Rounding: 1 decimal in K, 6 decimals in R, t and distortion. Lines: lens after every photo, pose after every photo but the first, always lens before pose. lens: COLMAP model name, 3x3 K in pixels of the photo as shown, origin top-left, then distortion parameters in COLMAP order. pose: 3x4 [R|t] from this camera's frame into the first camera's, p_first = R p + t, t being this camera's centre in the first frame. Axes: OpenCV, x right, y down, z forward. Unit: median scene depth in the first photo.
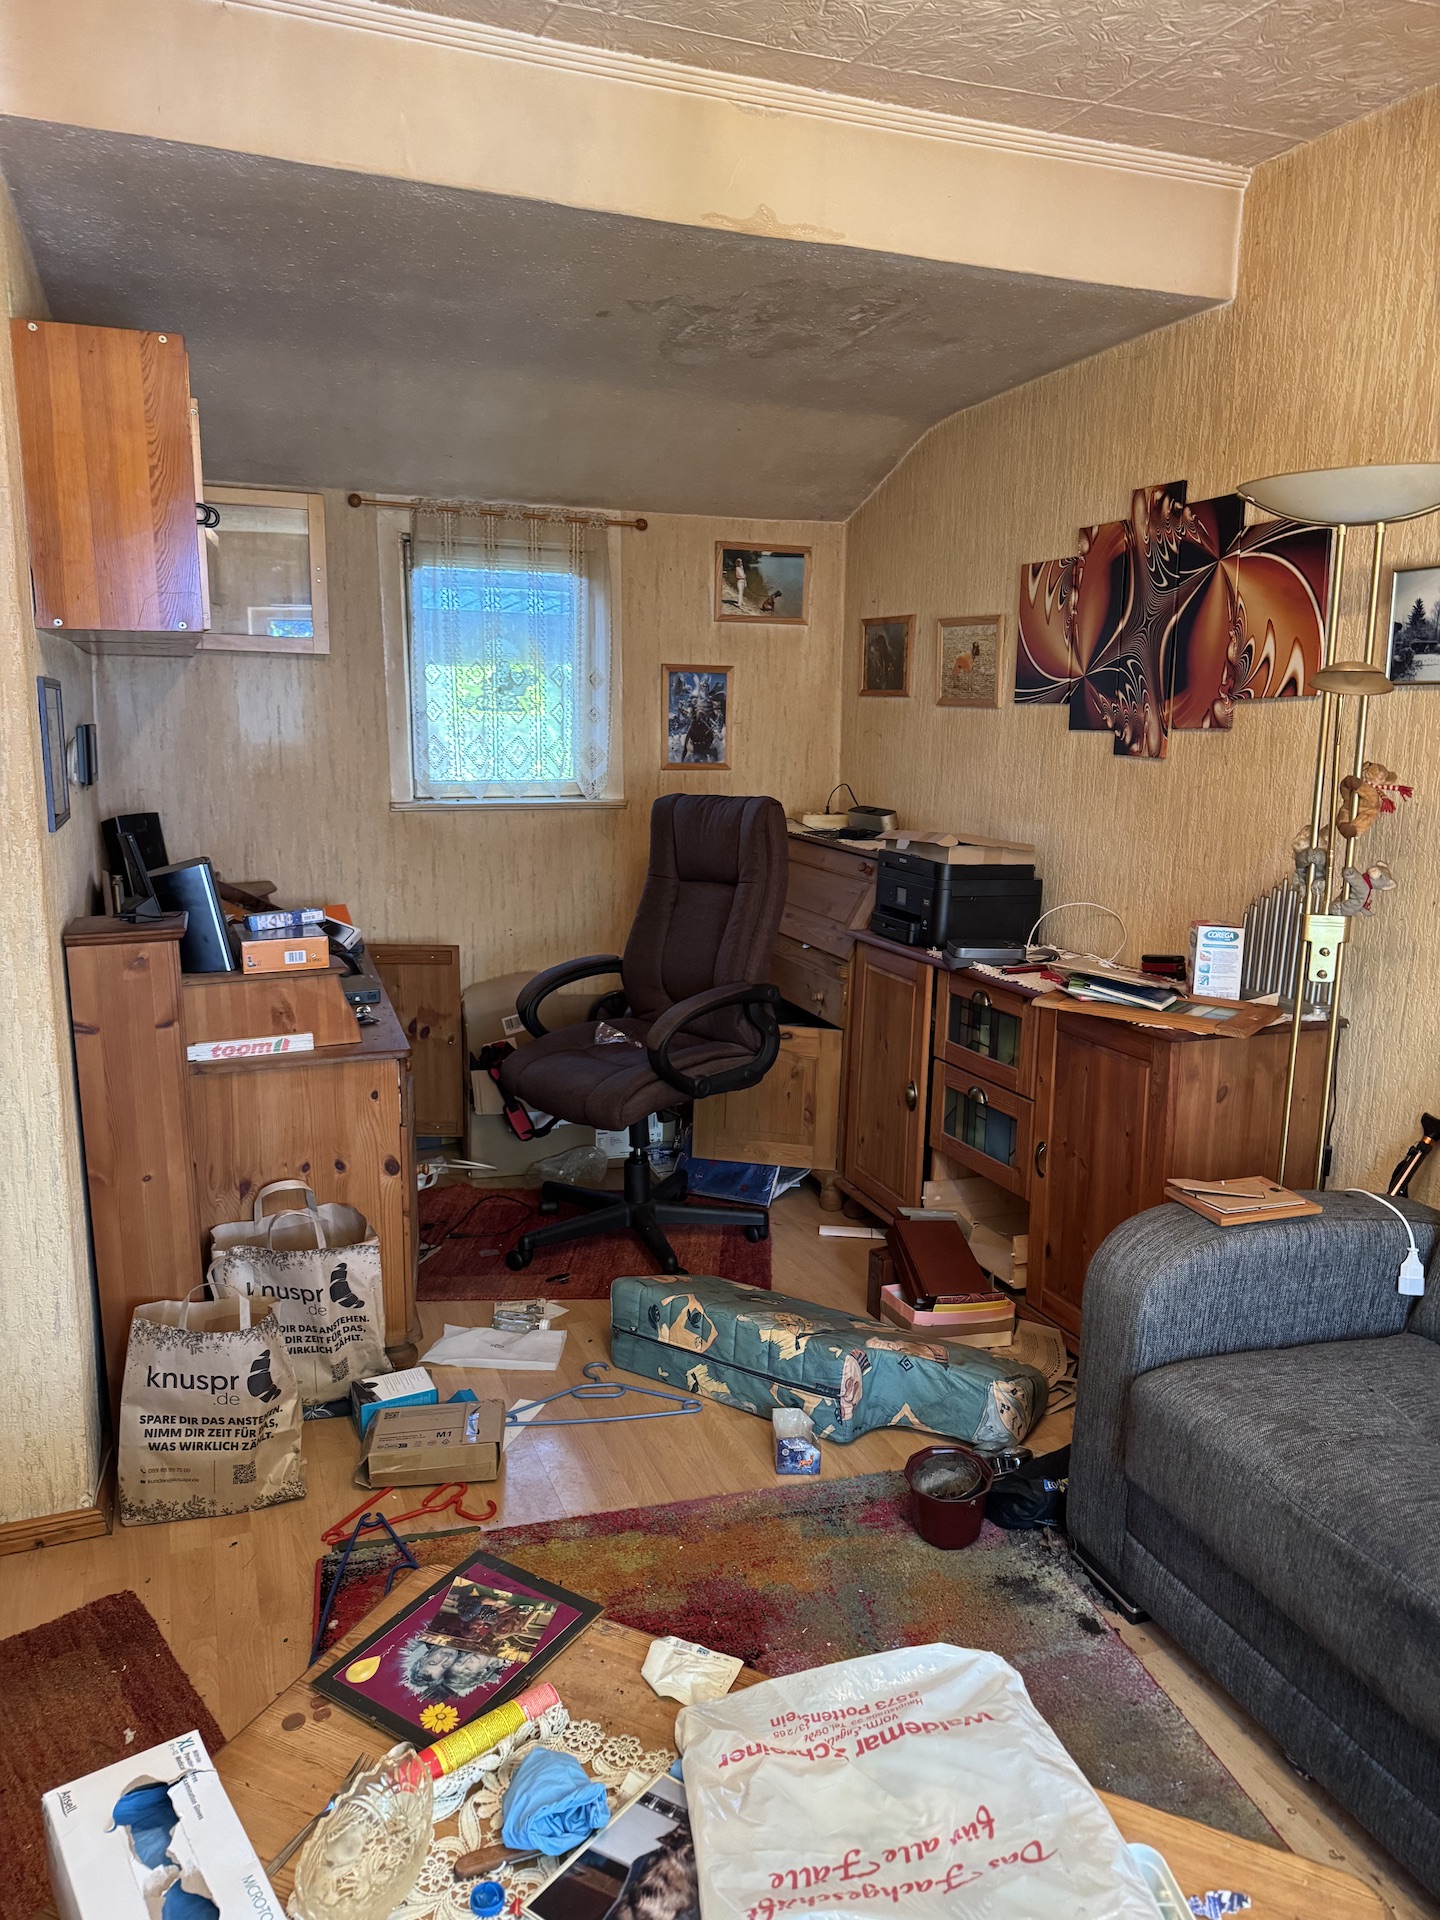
lens RADIAL K [[1410.8, 0, 720.0], [0, 1410.8, 960.0], [0, 0, 1]] dist [0.091100, -0.002137]
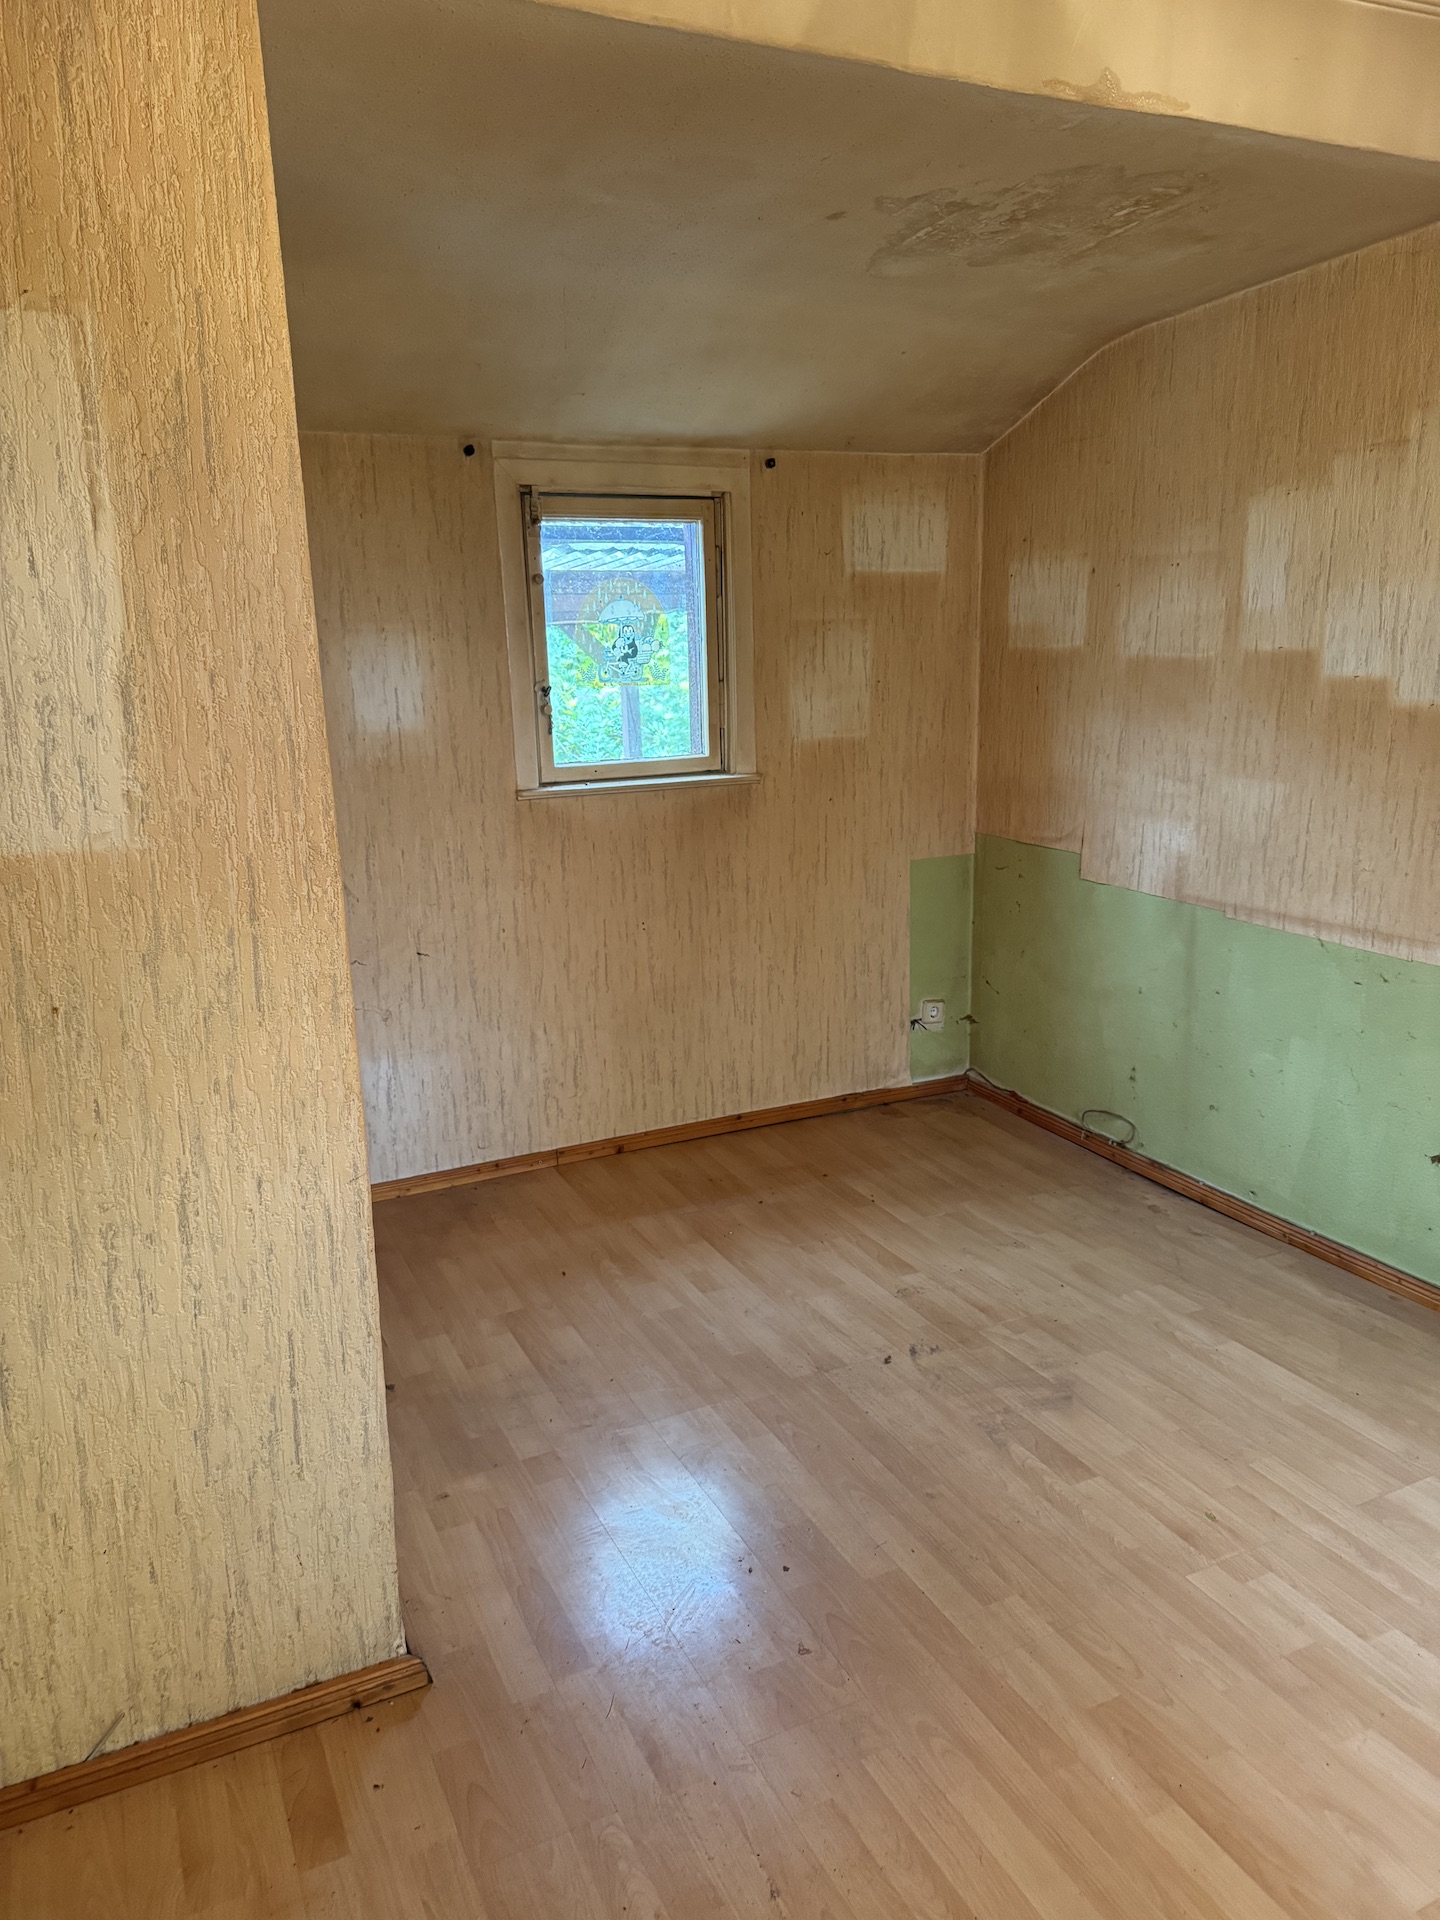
lens RADIAL K [[1421.0, 0, 720.0], [0, 1421.0, 960.0], [0, 0, 1]] dist [0.088727, -0.069320]
pose [[0.996588, -0.054824, 0.061700, -0.211002], [0.052810, 0.998032, 0.033827, -0.035415], [-0.063434, -0.030453, 0.997521, 0.117435]]
